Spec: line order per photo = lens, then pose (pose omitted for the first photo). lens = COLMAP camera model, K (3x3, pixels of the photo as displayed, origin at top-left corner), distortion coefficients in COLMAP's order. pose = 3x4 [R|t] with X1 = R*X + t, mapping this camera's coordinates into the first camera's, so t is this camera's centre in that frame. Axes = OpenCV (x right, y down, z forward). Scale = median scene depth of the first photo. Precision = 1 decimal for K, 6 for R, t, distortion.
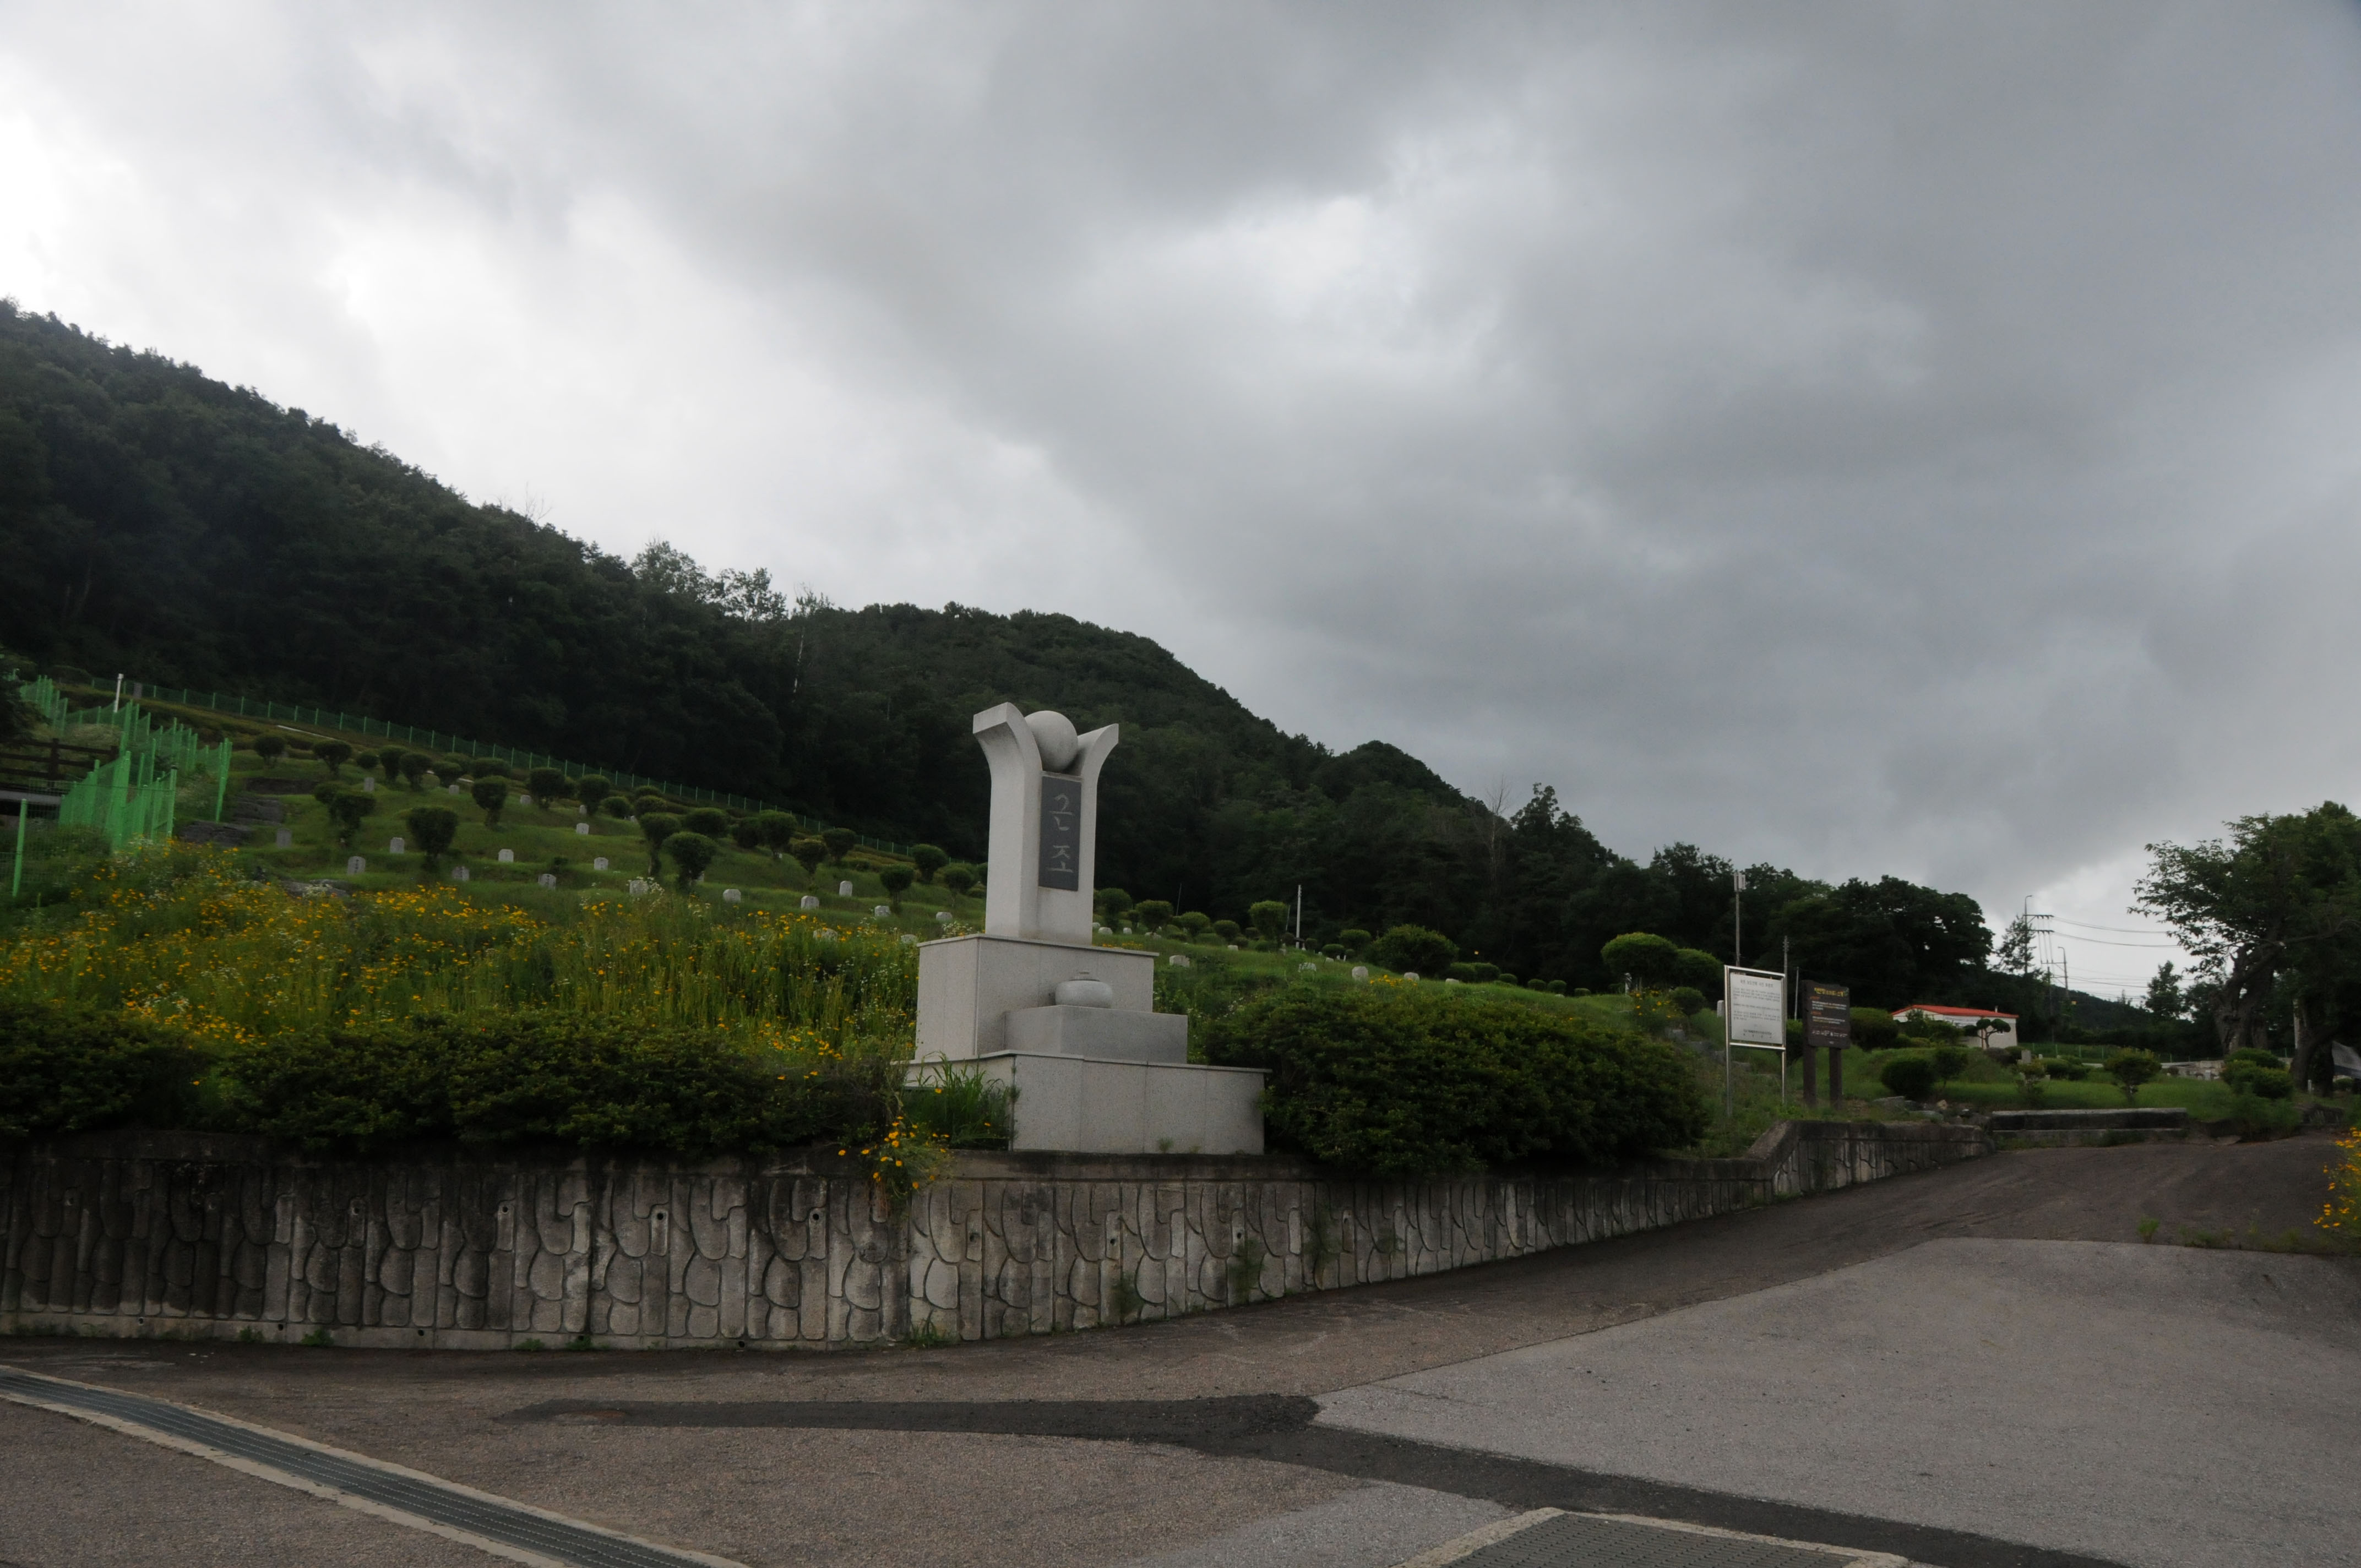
lens RADIAL K [[1869.1, 0, 1147.7], [0, 1869.1, 802.6], [0, 0, 1]] dist [-0.166309, 0.122090]
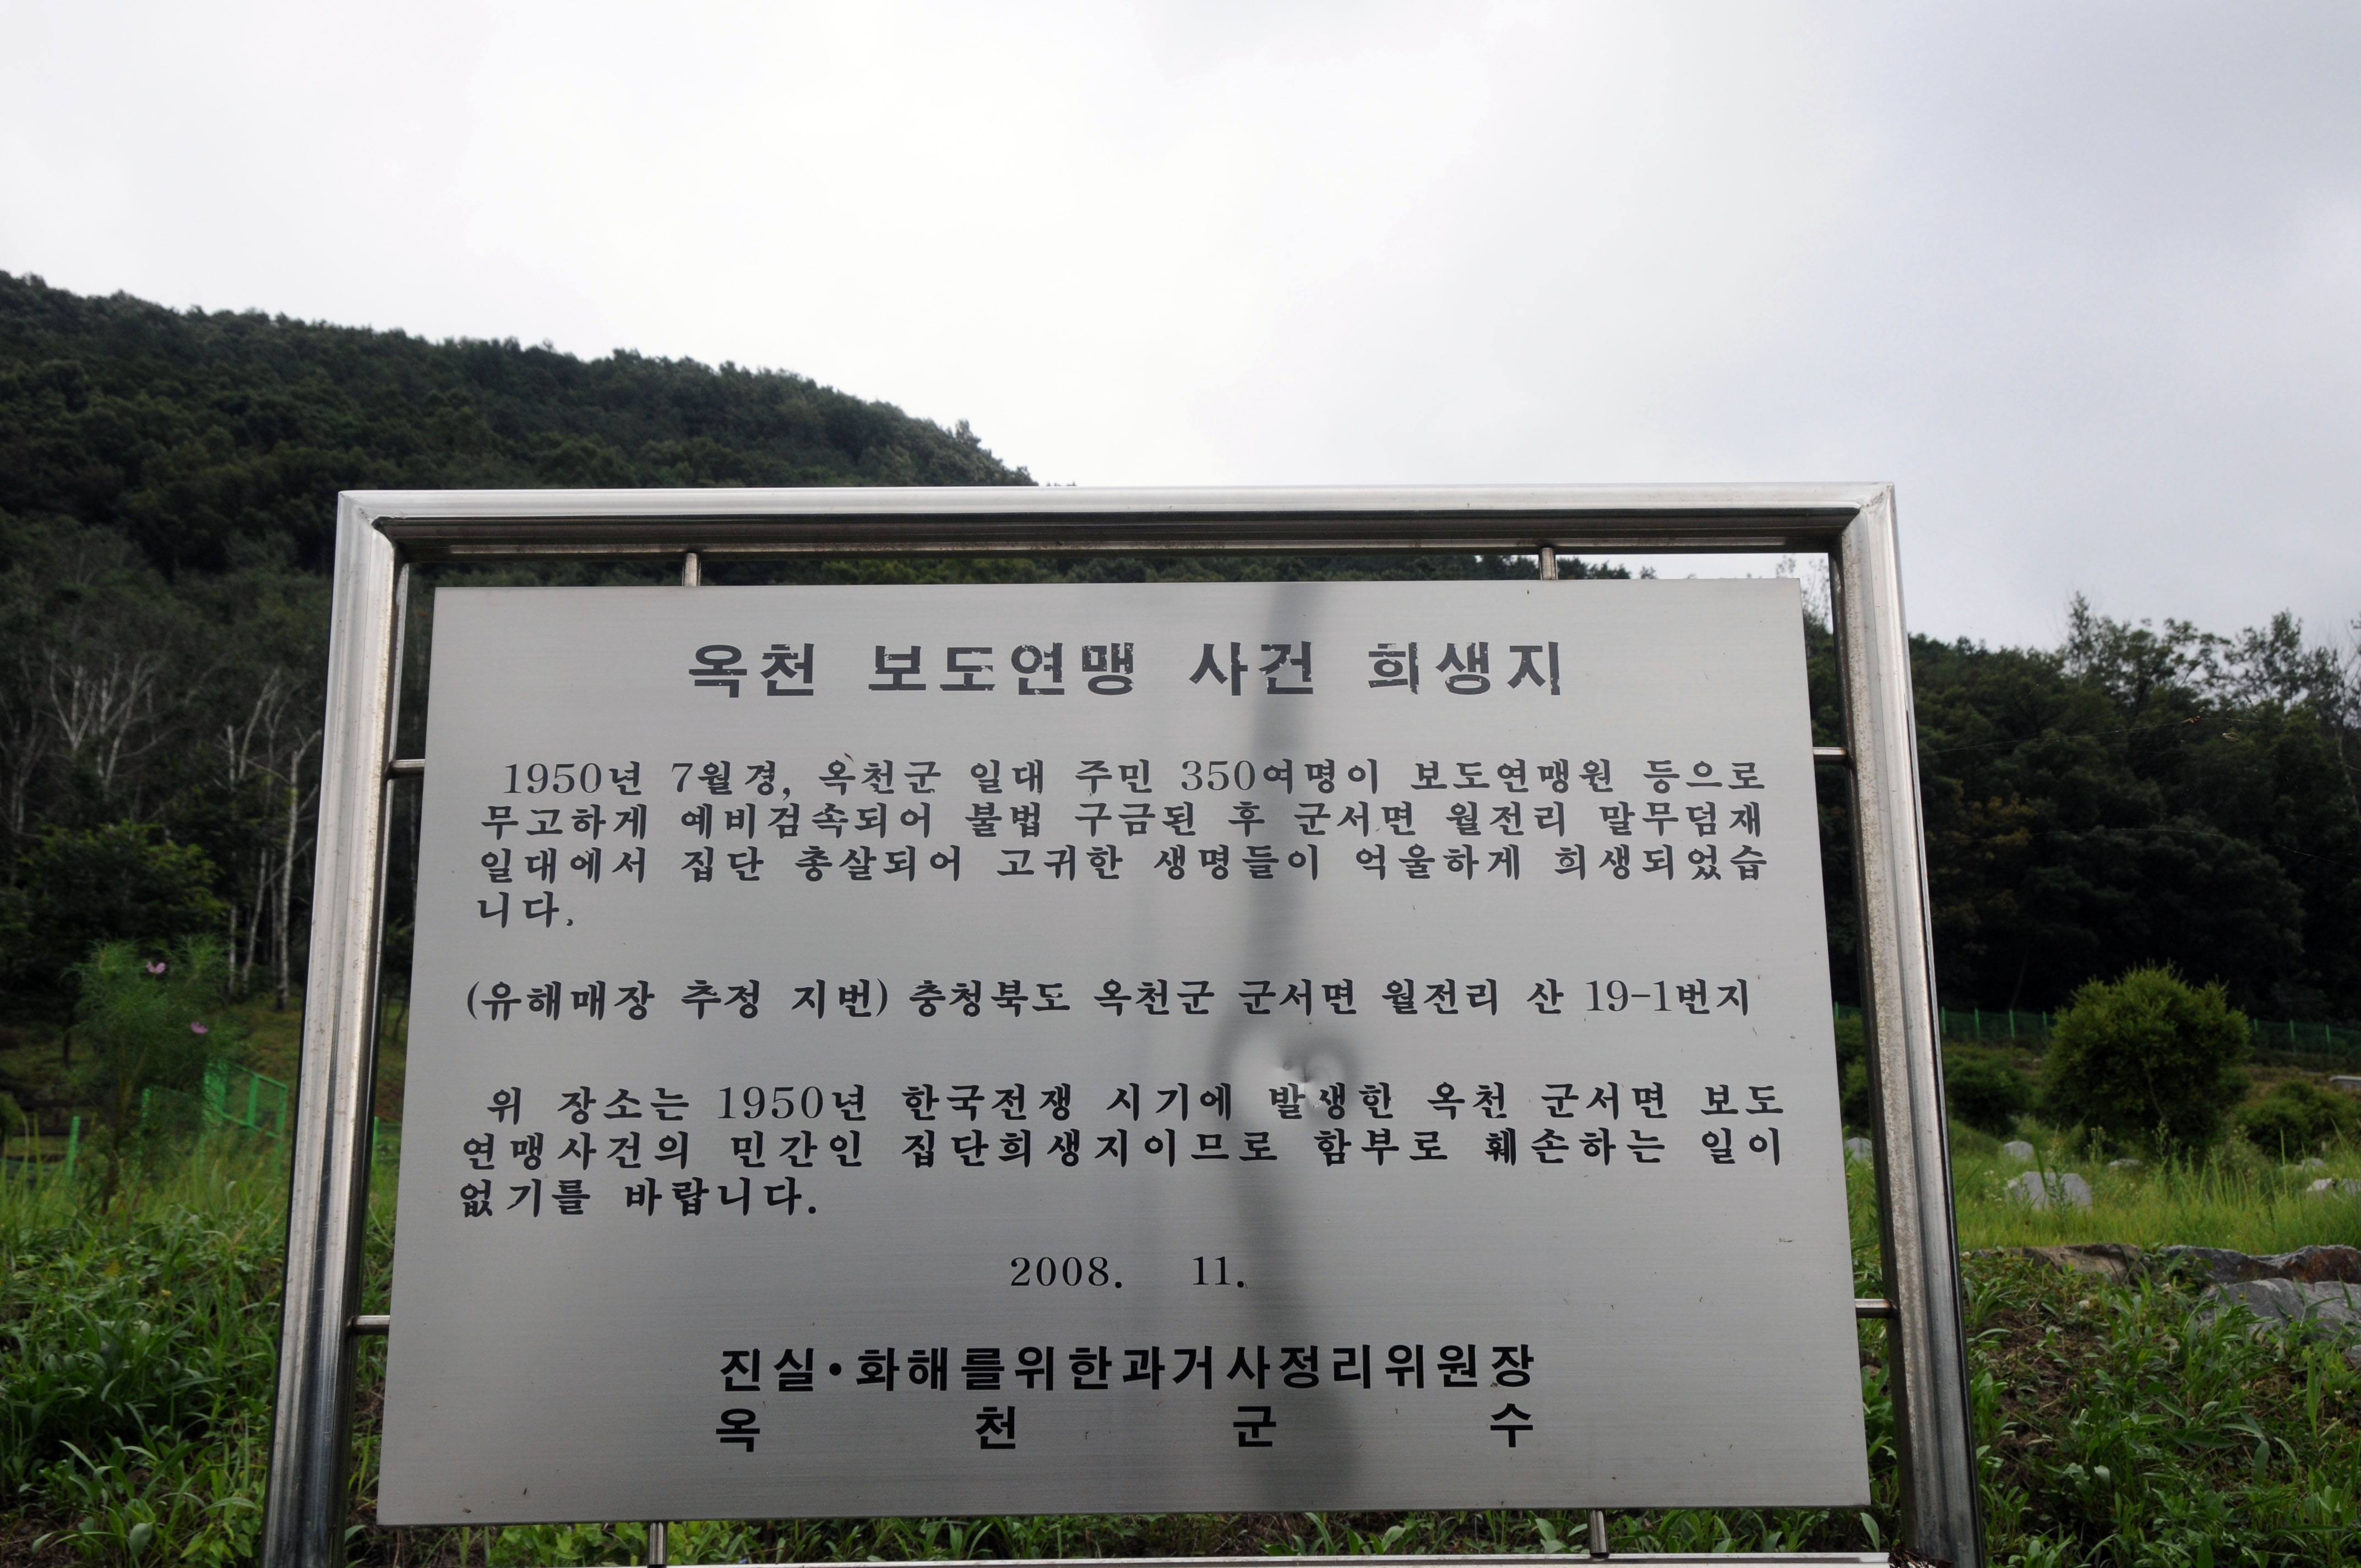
lens RADIAL K [[2867.8, 0, 1167.9], [0, 2867.8, 853.8], [0, 0, 1]] dist [0.060999, 0.000000]
pose [[0.770368, -0.199942, -0.605439, 0.074283], [0.146971, 0.979674, -0.136523, 0.022690], [0.620429, 0.016191, 0.784095, 0.171623]]
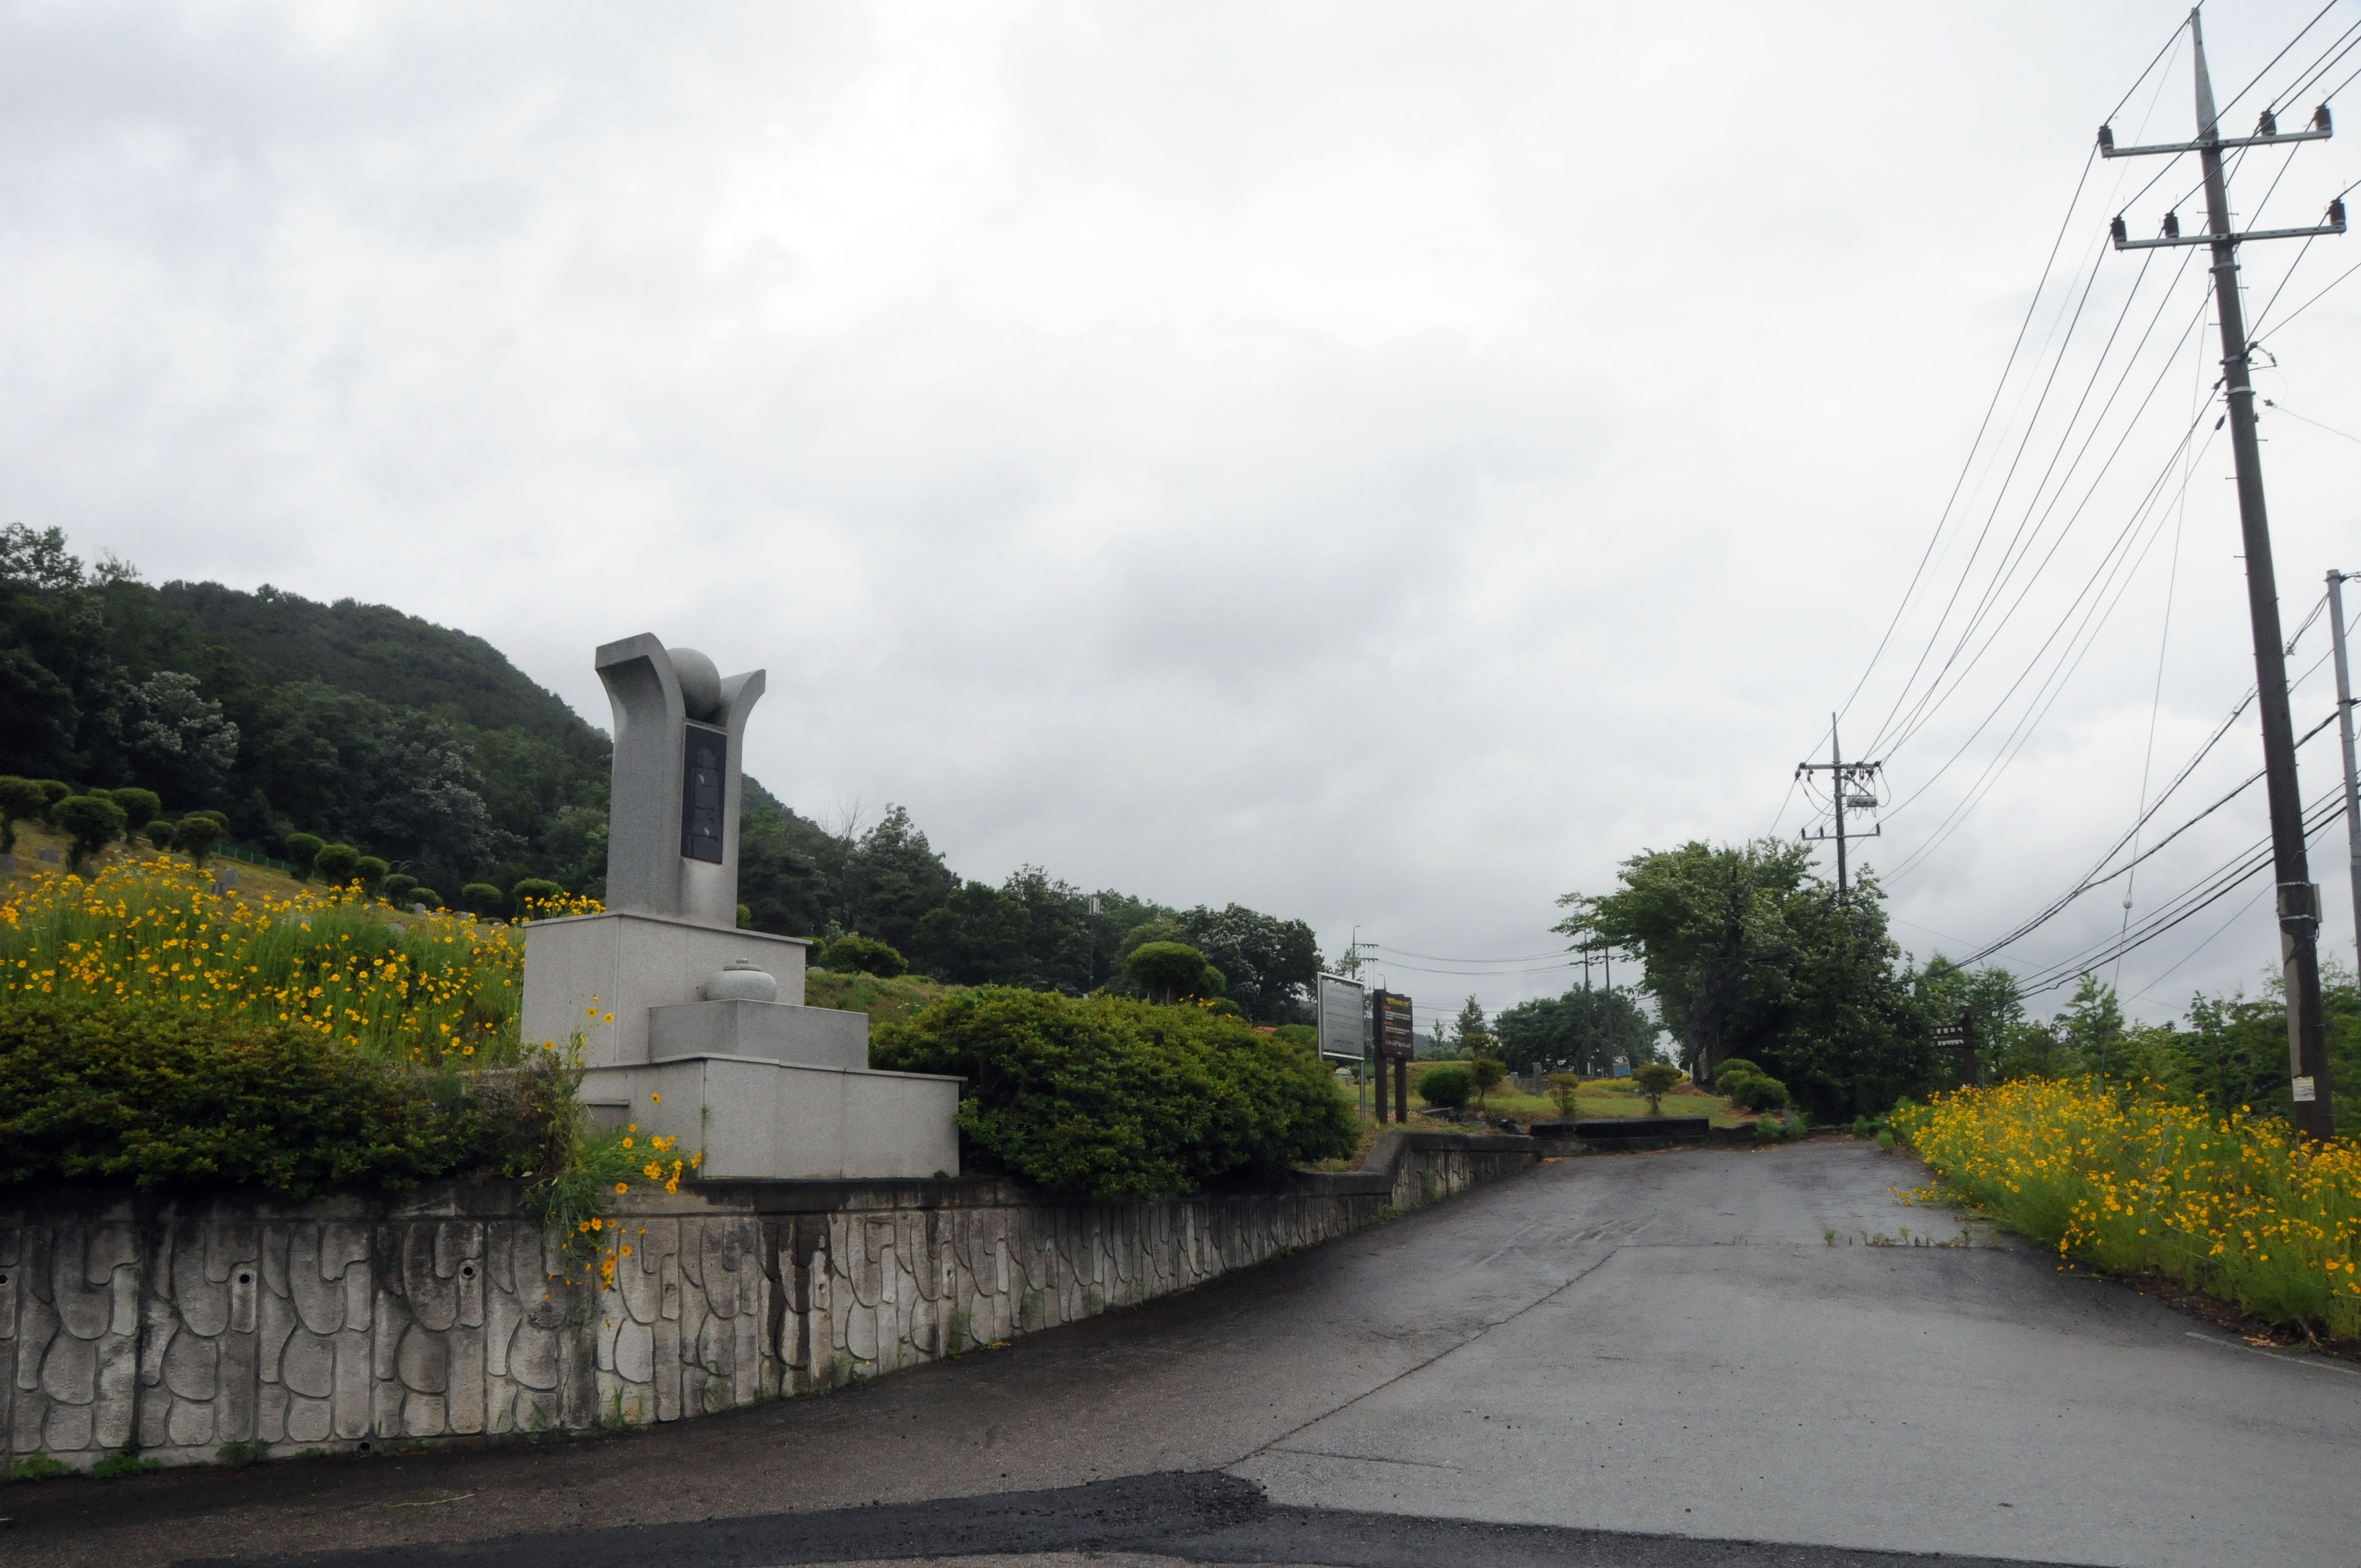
lens RADIAL K [[1869.1, 0, 1149.0], [0, 1869.1, 801.2], [0, 0, 1]] dist [-0.166309, 0.122090]
pose [[0.935330, 0.039946, 0.351515, -0.019836], [-0.035641, 0.999189, -0.018712, 0.003646], [-0.351977, 0.004973, 0.935995, 0.020967]]
